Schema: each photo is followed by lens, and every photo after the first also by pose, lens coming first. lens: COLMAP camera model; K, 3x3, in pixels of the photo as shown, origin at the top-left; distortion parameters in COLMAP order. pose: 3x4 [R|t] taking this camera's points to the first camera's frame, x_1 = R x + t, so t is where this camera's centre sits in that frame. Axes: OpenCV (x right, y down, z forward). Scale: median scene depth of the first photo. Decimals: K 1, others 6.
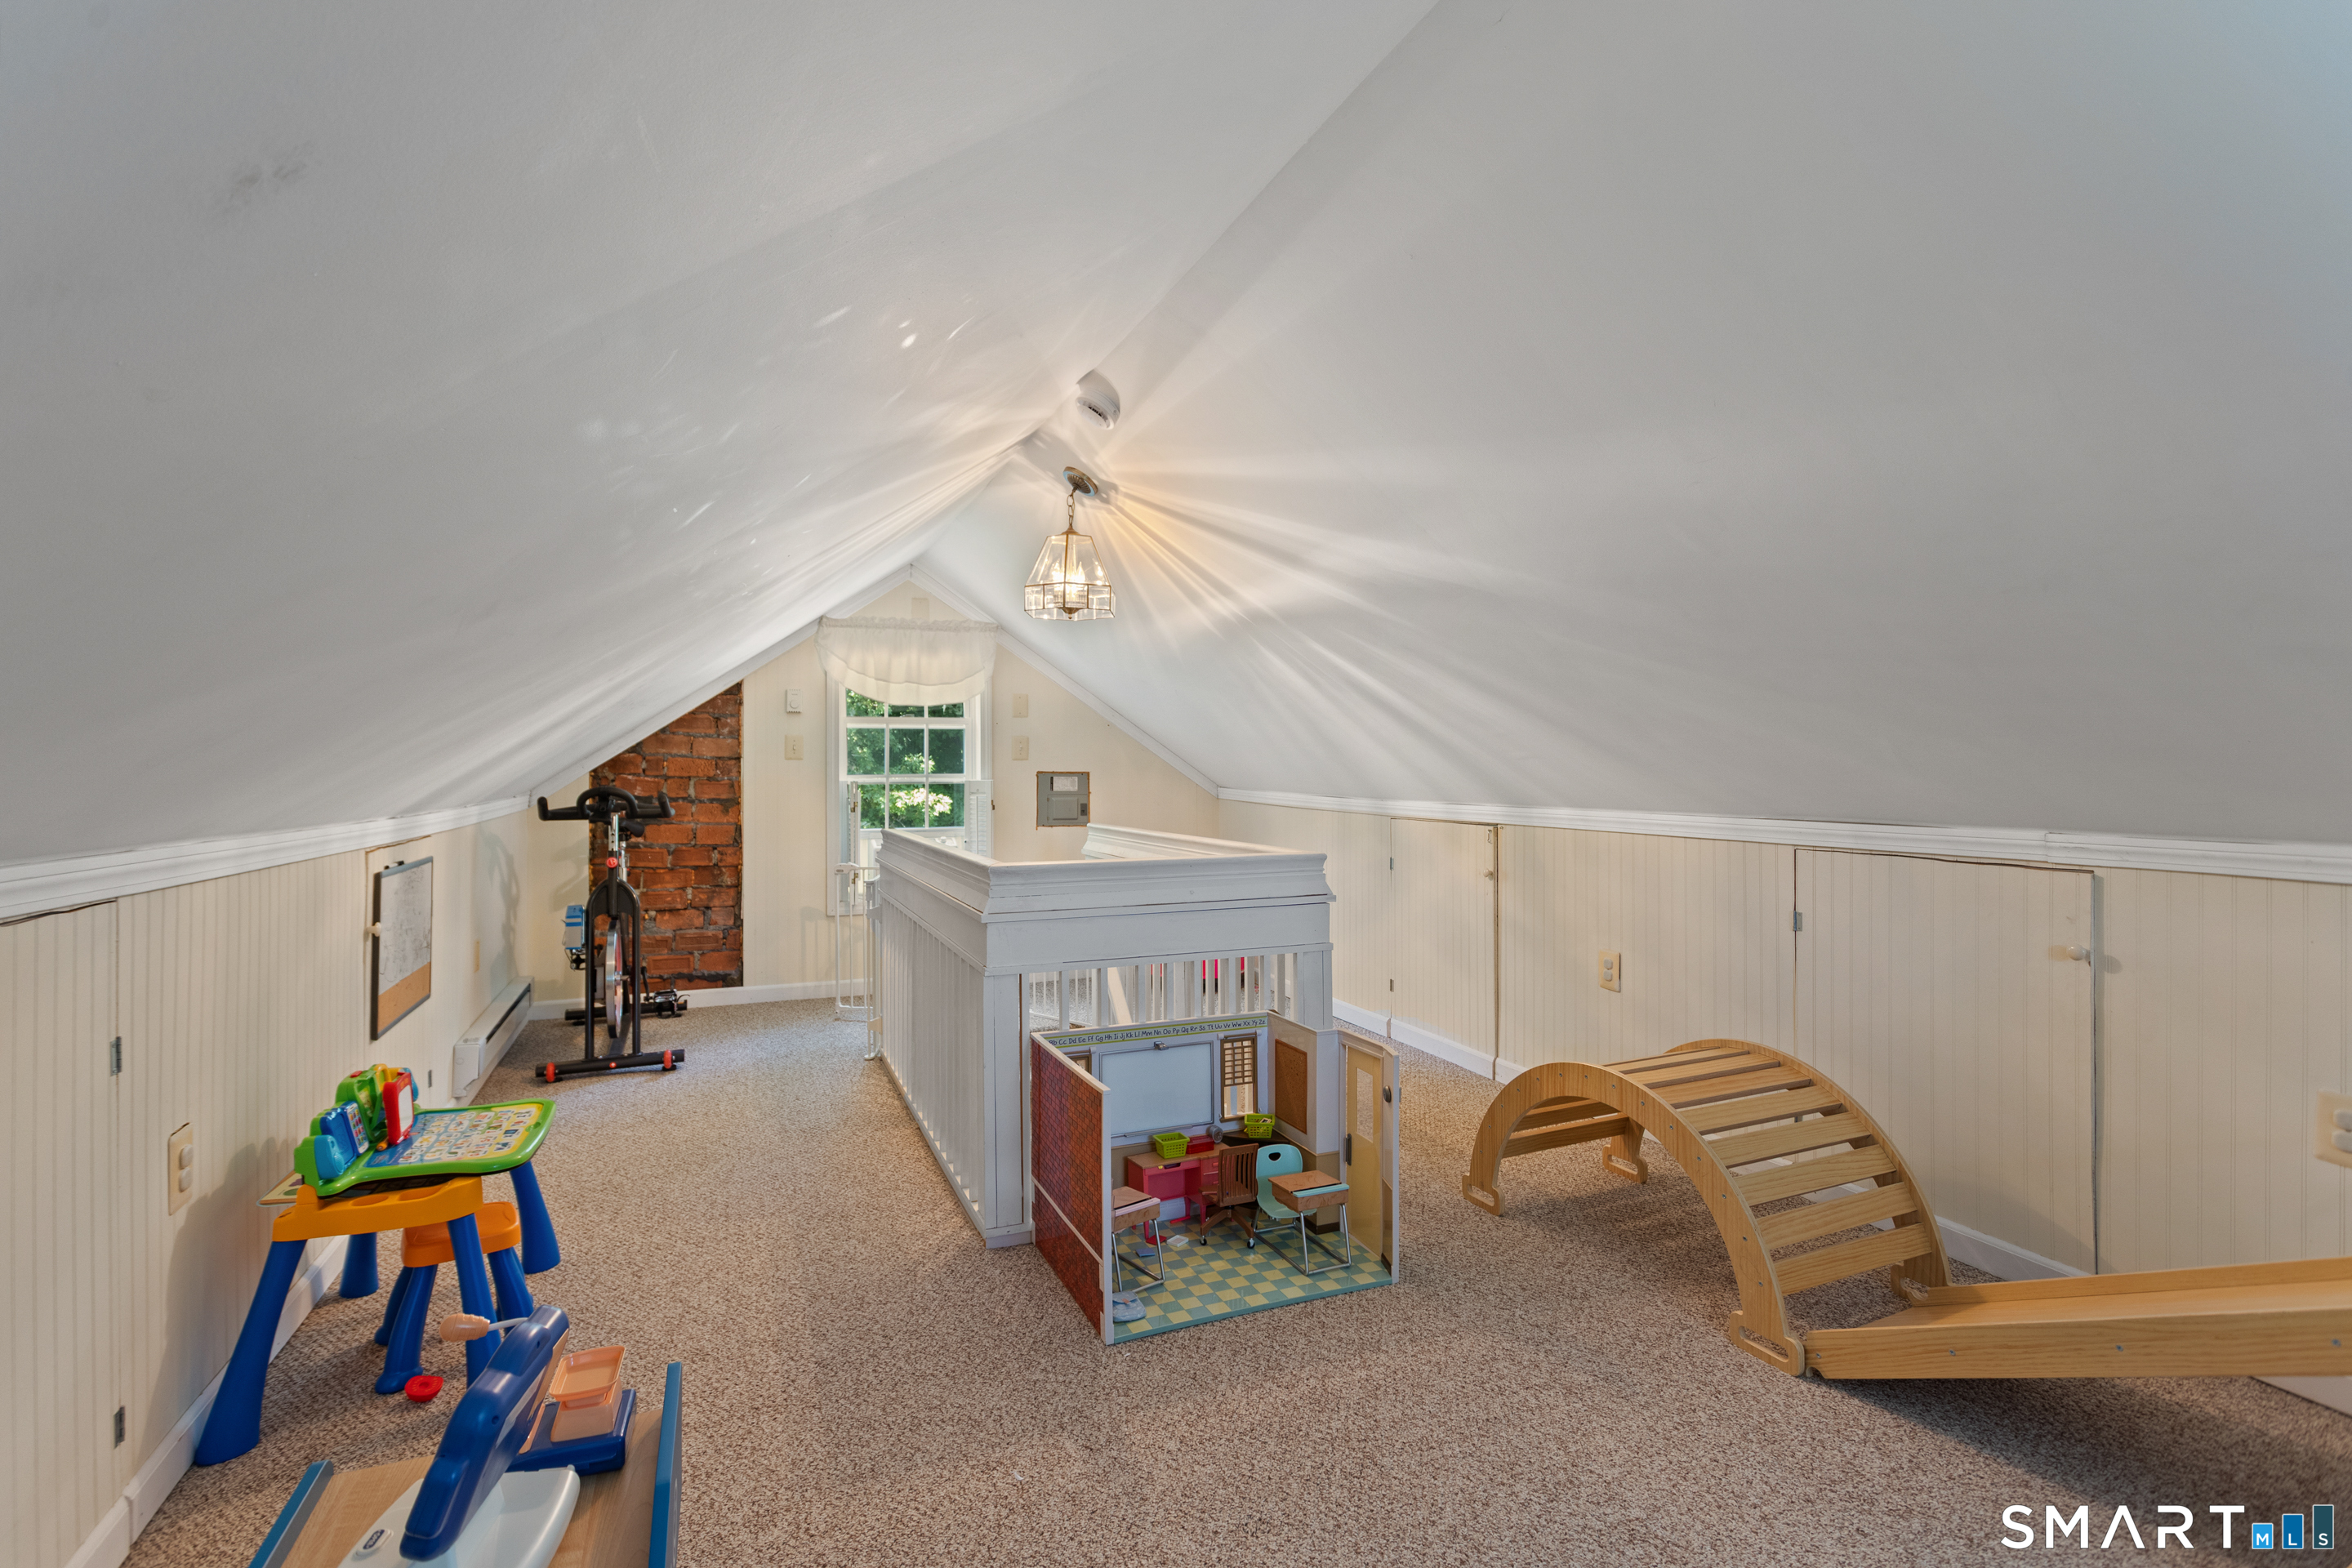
lens RADIAL K [[1114.8, 0, 1021.1], [0, 1114.8, 763.5], [0, 0, 1]] dist [0.000951, 0.002150]
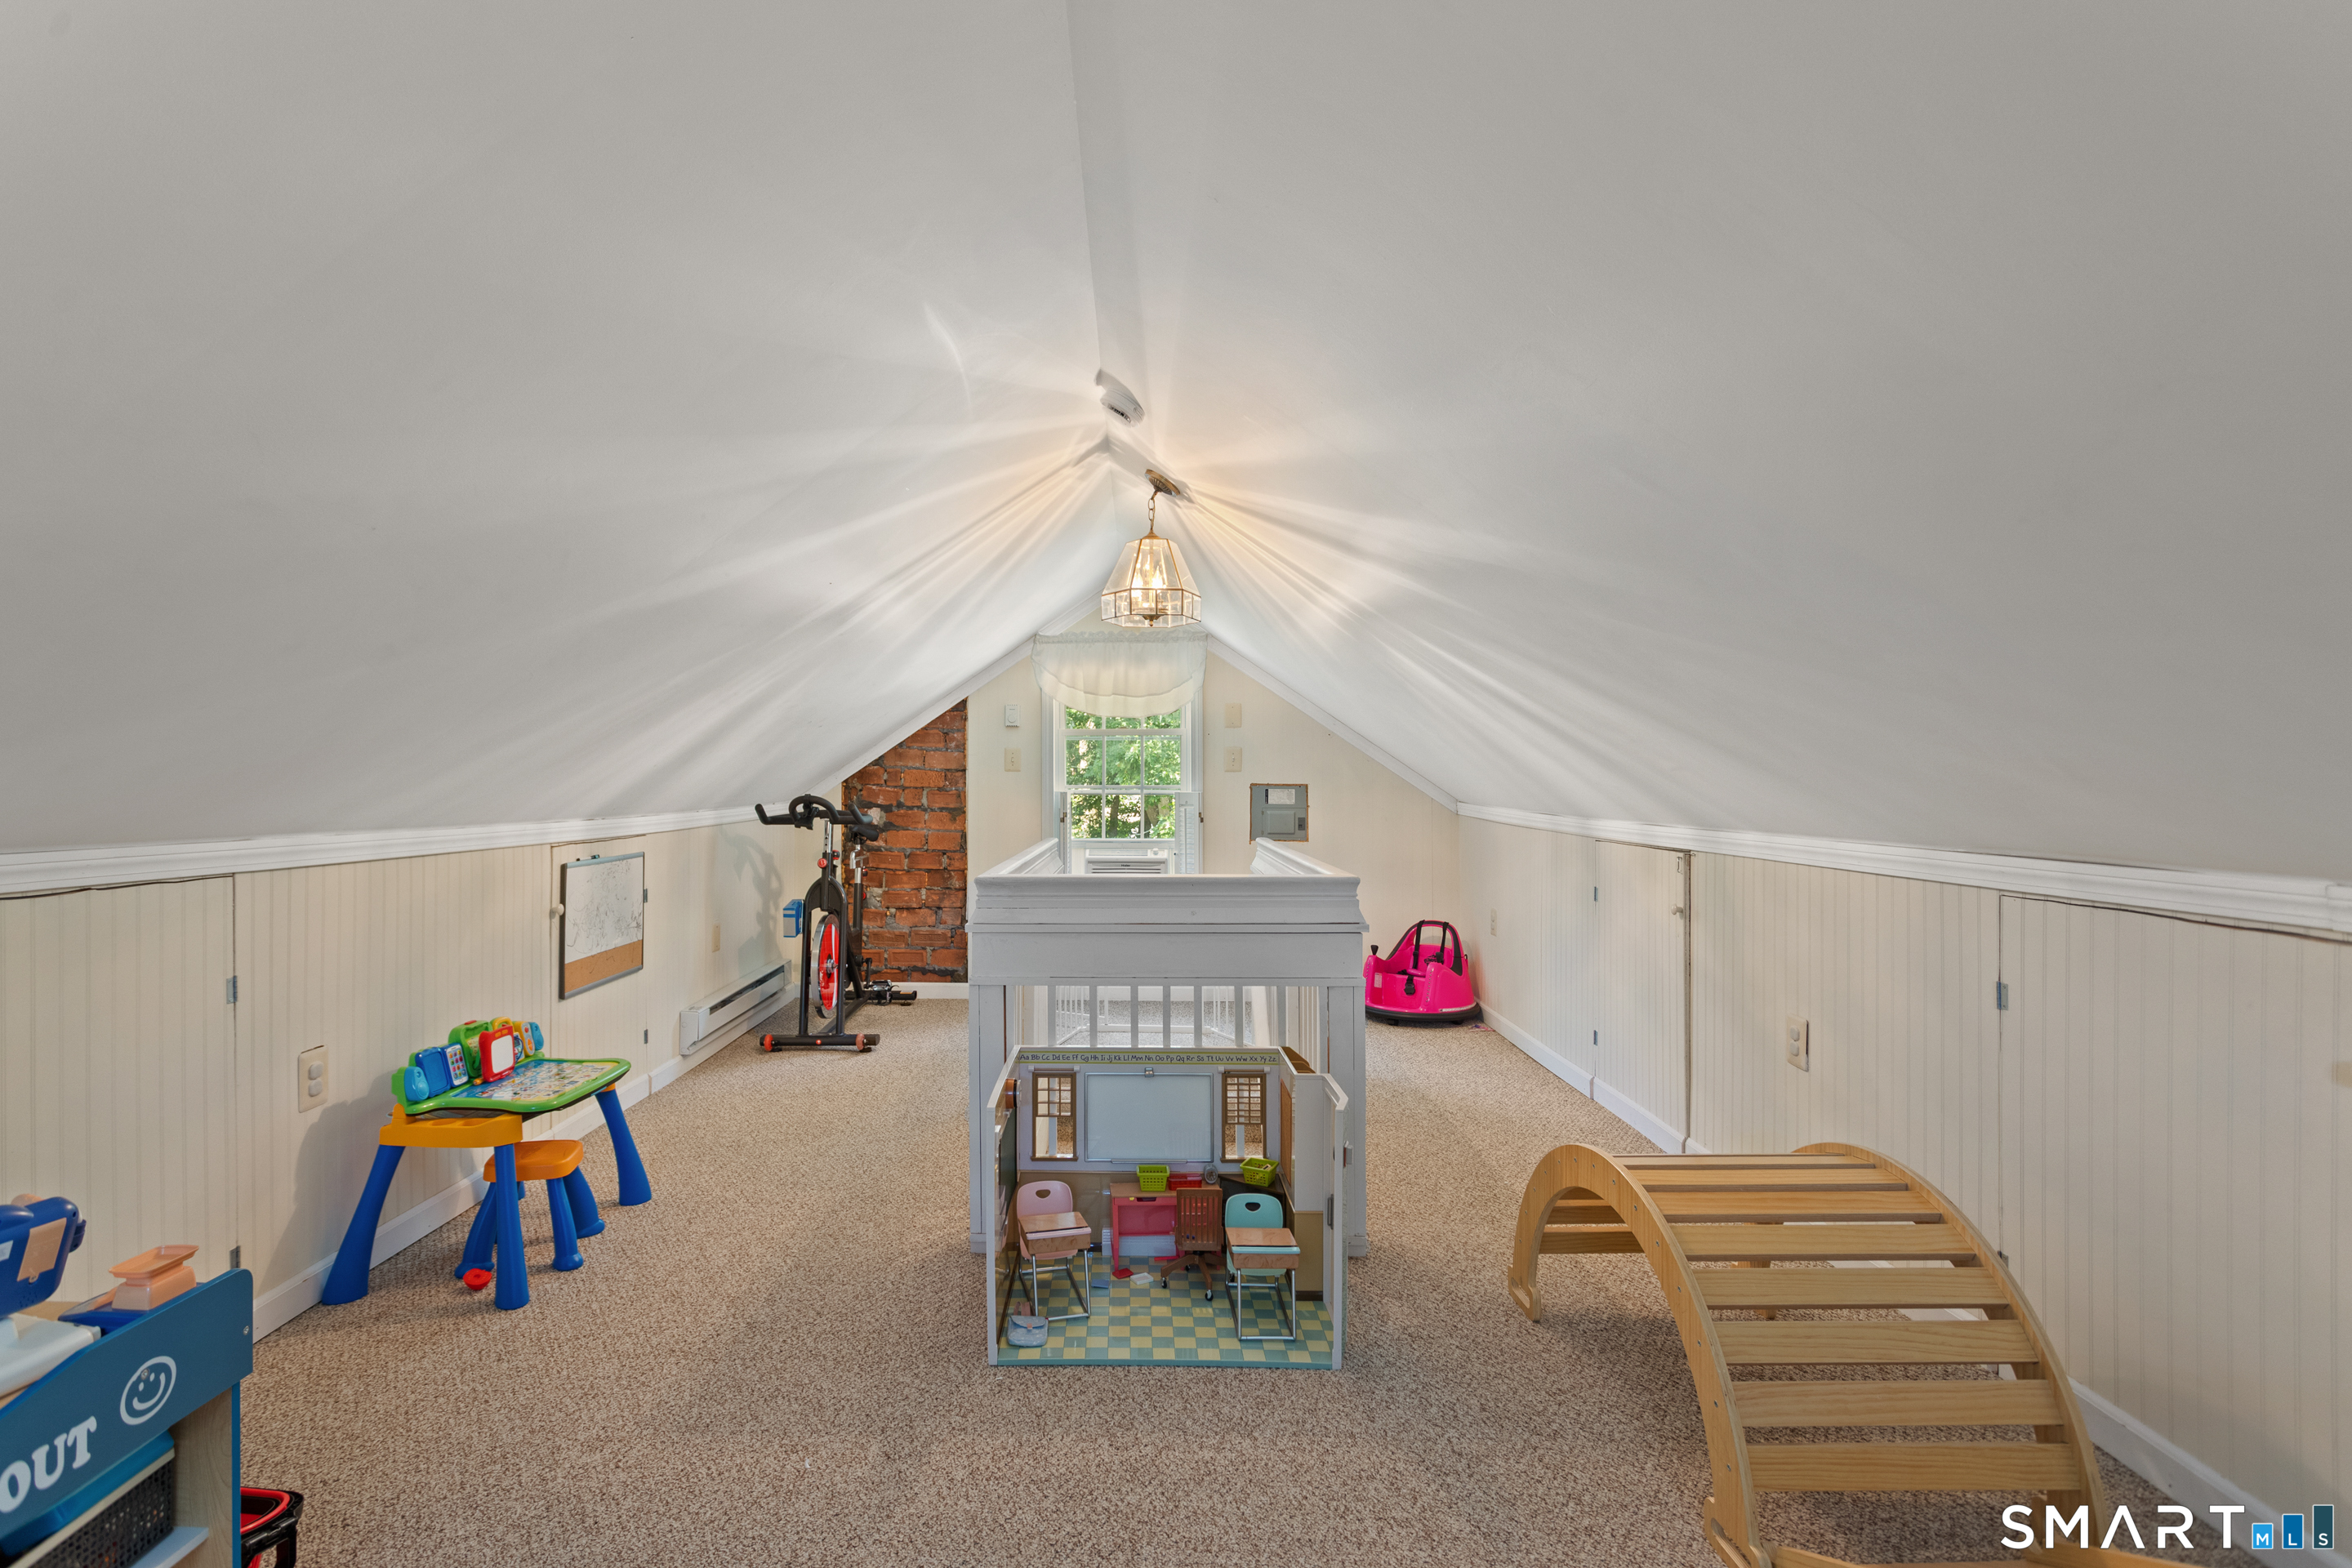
lens RADIAL K [[1114.8, 0, 1164.4], [0, 1114.8, 782.1], [0, 0, 1]] dist [0.000951, 0.002150]
pose [[0.917090, 0.003213, -0.398667, 0.505851], [-0.000499, 0.999976, 0.006912, -0.000996], [0.398680, -0.006139, 0.917070, 0.132294]]
